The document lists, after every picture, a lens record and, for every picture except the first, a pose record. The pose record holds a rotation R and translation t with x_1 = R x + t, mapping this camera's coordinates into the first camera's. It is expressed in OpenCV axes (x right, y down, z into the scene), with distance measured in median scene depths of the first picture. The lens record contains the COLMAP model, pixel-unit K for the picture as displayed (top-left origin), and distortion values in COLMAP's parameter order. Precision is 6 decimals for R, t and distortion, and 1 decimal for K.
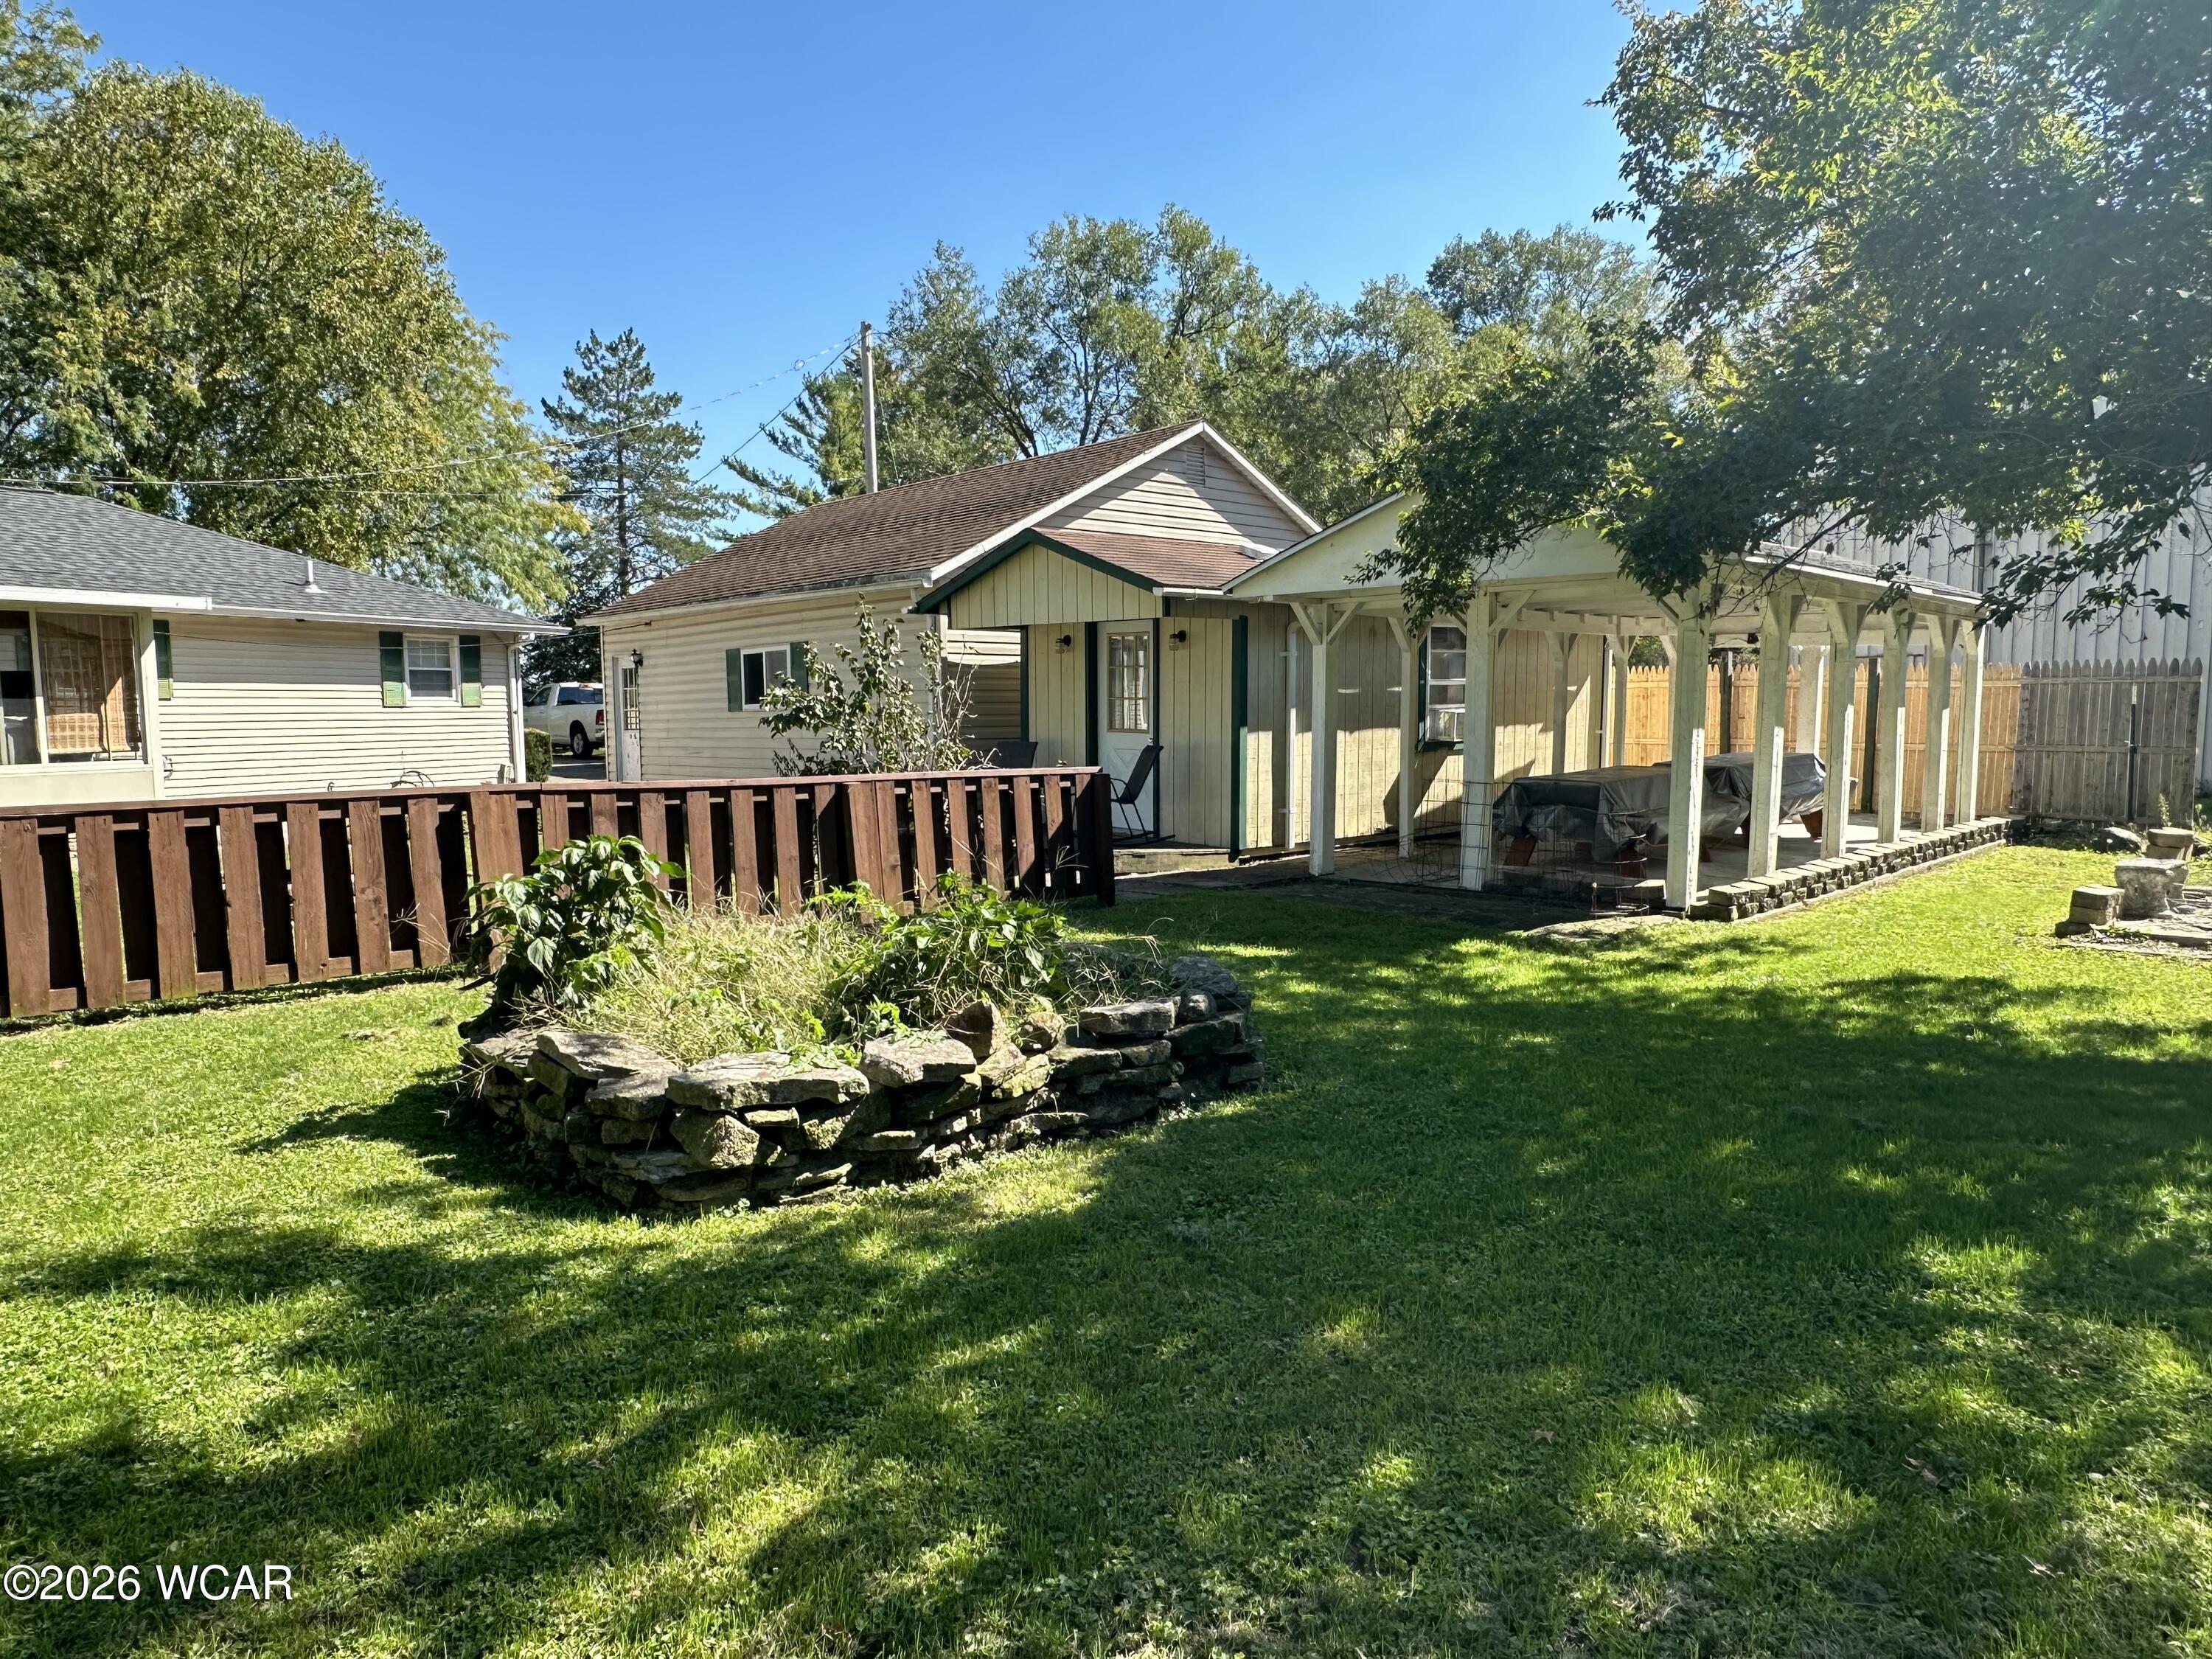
lens RADIAL K [[1448.1, 0, 1090.0], [0, 1448.1, 836.7], [0, 0, 1]] dist [-0.007085, -0.003891]
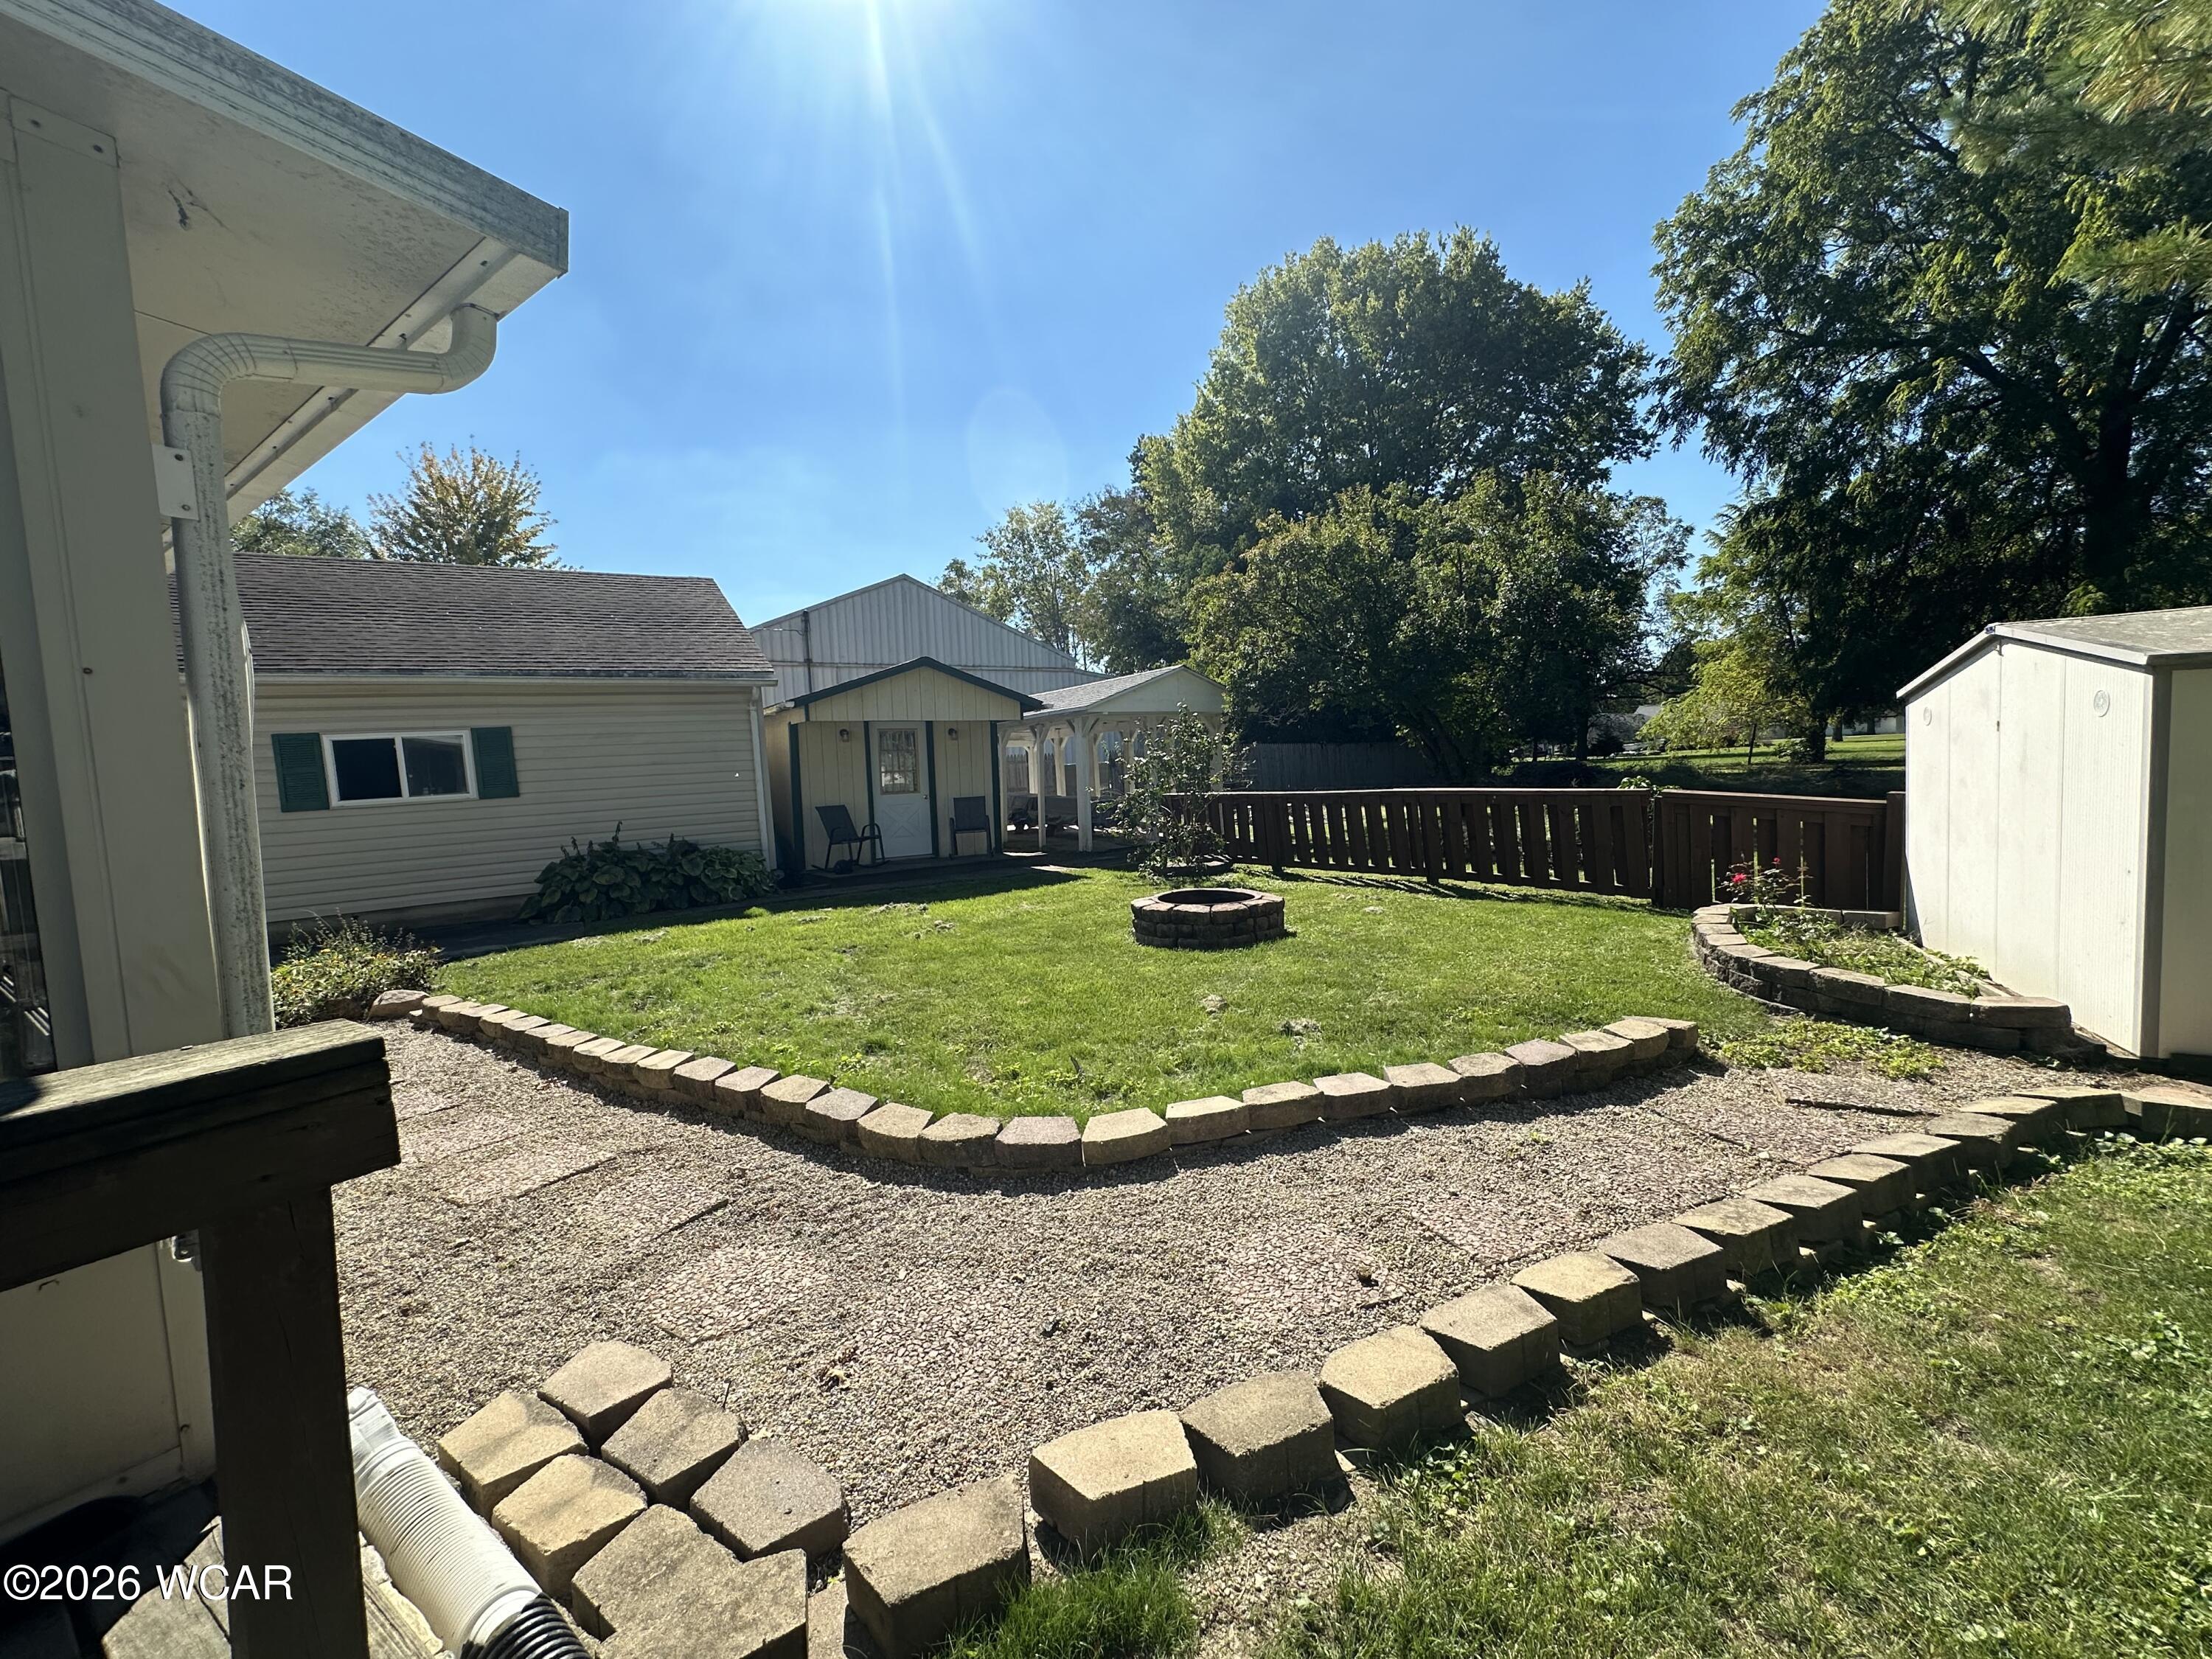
lens RADIAL K [[886.3, 0, 1103.2], [0, 886.3, 828.4], [0, 0, 1]] dist [-0.000756, 0.000354]
pose [[0.153158, -0.072289, 0.985554, -0.856192], [0.136322, 0.989331, 0.051381, -0.054625], [-0.978754, 0.126484, 0.161378, 0.639858]]
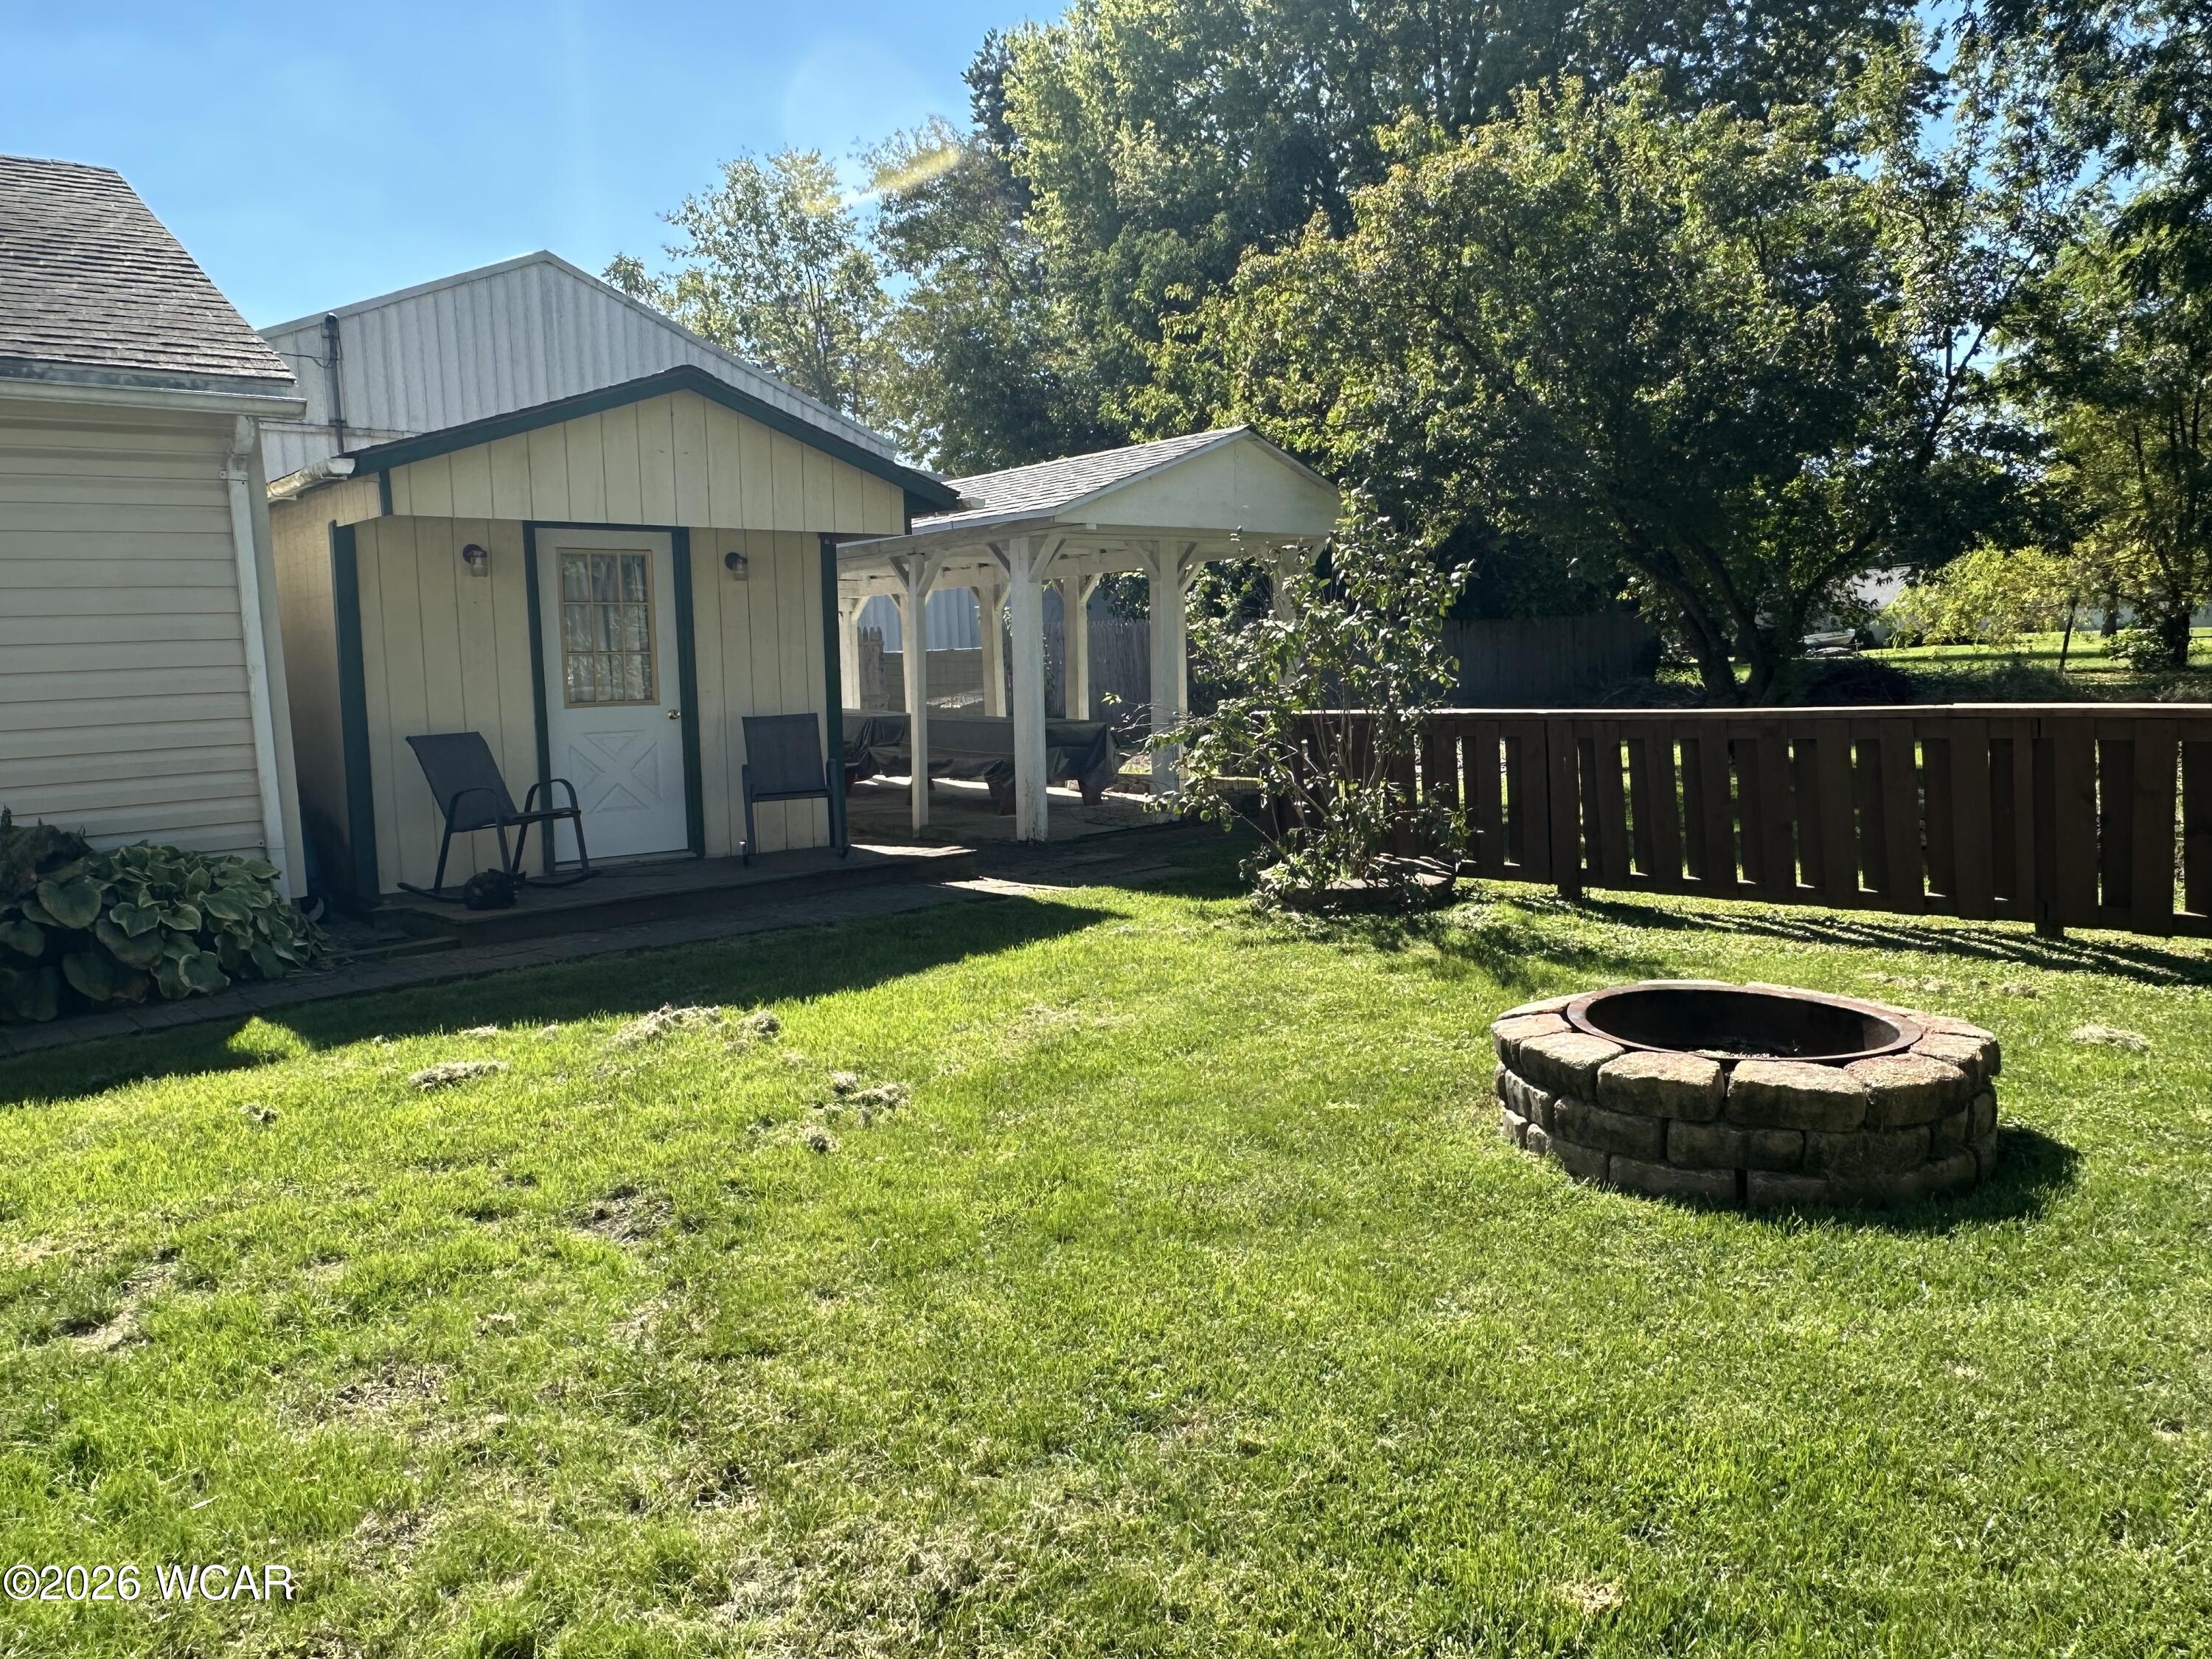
lens RADIAL K [[1555.3, 0, 1103.9], [0, 1555.3, 827.8], [0, 0, 1]] dist [-0.002111, -0.000108]
pose [[0.007325, -0.105990, 0.994340, -0.650385], [0.123246, 0.986881, 0.104287, -0.063650], [-0.992349, 0.121785, 0.020292, 0.772667]]
